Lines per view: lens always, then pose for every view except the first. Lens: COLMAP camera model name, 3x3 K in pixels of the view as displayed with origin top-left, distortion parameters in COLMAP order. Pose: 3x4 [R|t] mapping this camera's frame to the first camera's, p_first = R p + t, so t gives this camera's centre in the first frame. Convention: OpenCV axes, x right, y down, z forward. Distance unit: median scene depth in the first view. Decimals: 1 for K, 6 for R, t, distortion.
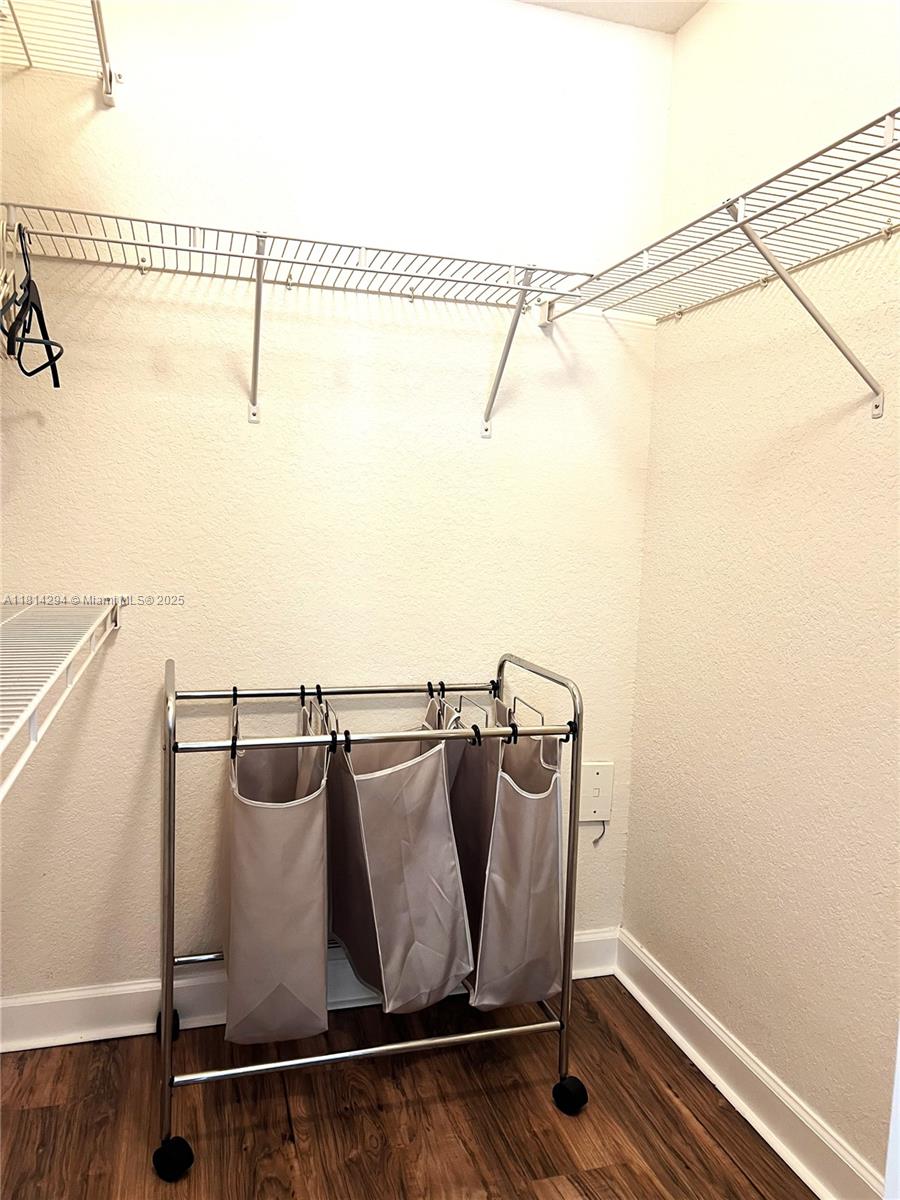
lens RADIAL K [[905.0, 0, 454.3], [0, 905.0, 600.0], [0, 0, 1]] dist [0.004009, 0.000342]
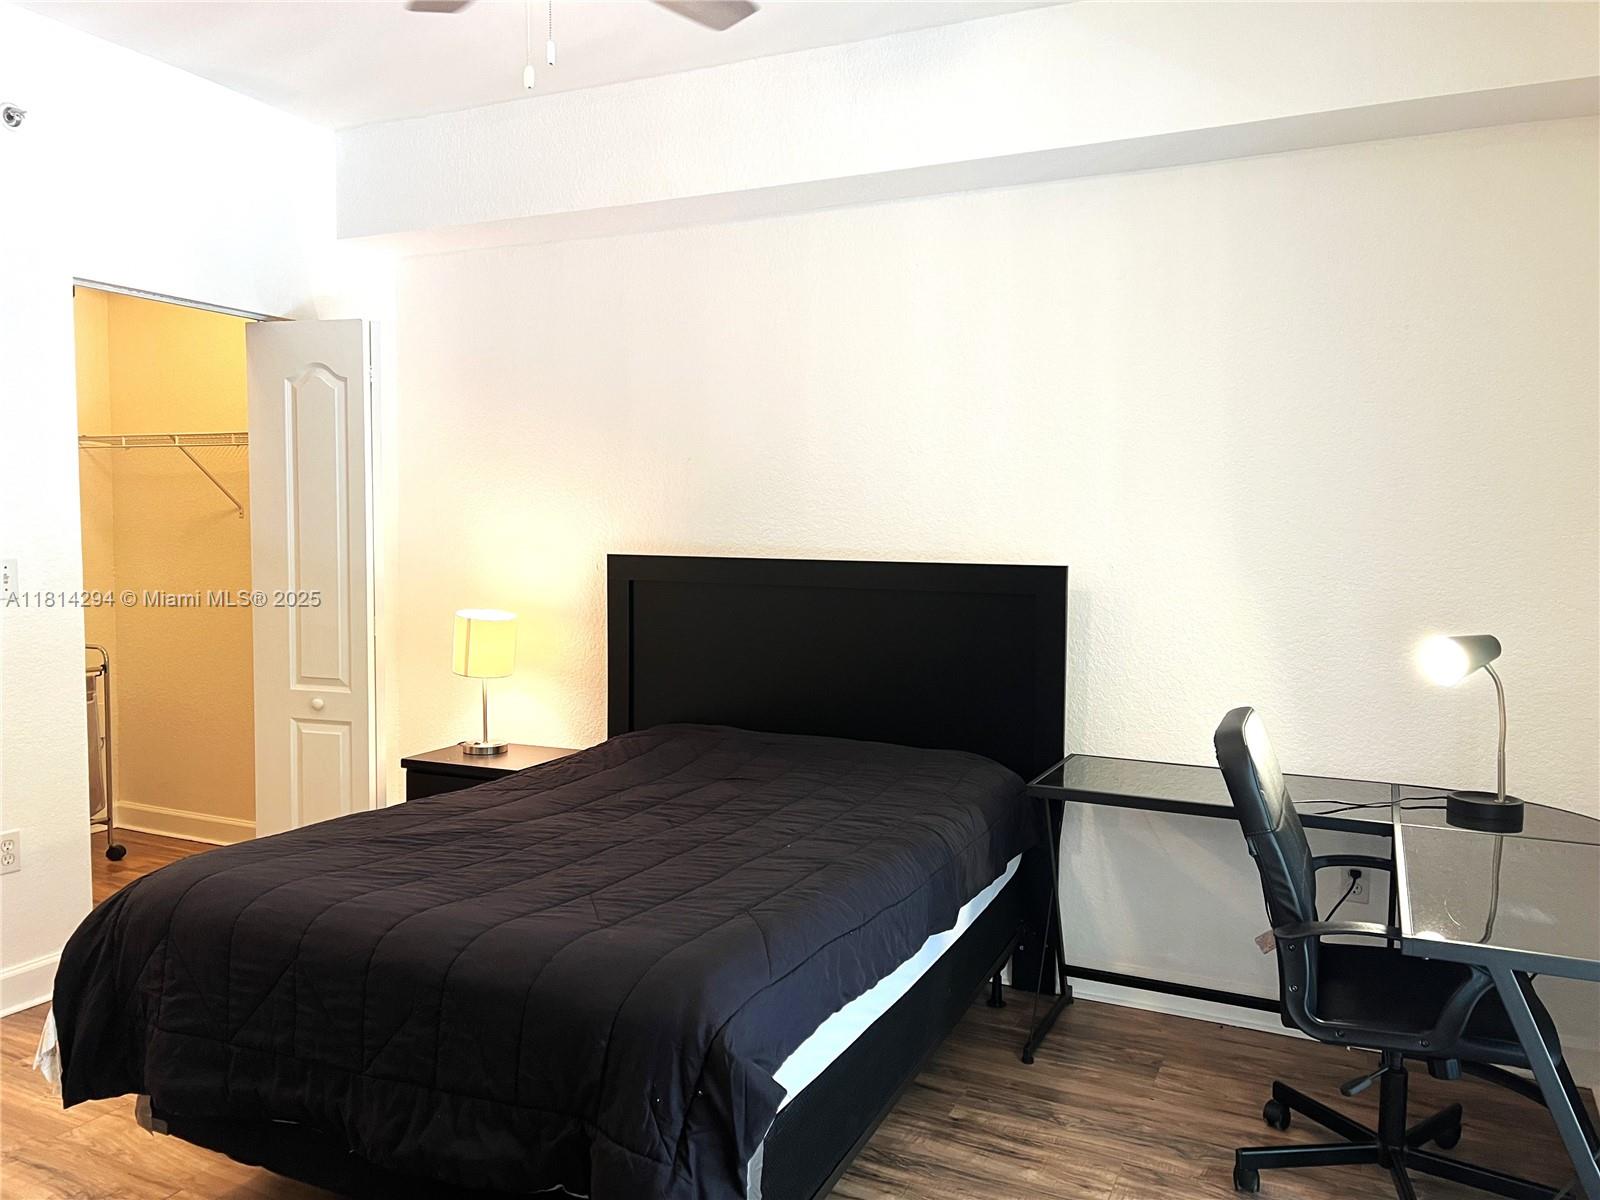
lens RADIAL K [[1206.6, 0, 801.2], [0, 1206.6, 602.9], [0, 0, 1]] dist [0.004009, 0.000342]
pose [[0.666384, -0.065988, 0.742683, -0.828488], [0.082208, 0.996506, 0.014778, 0.085784], [-0.741063, 0.051207, 0.669480, -1.974824]]
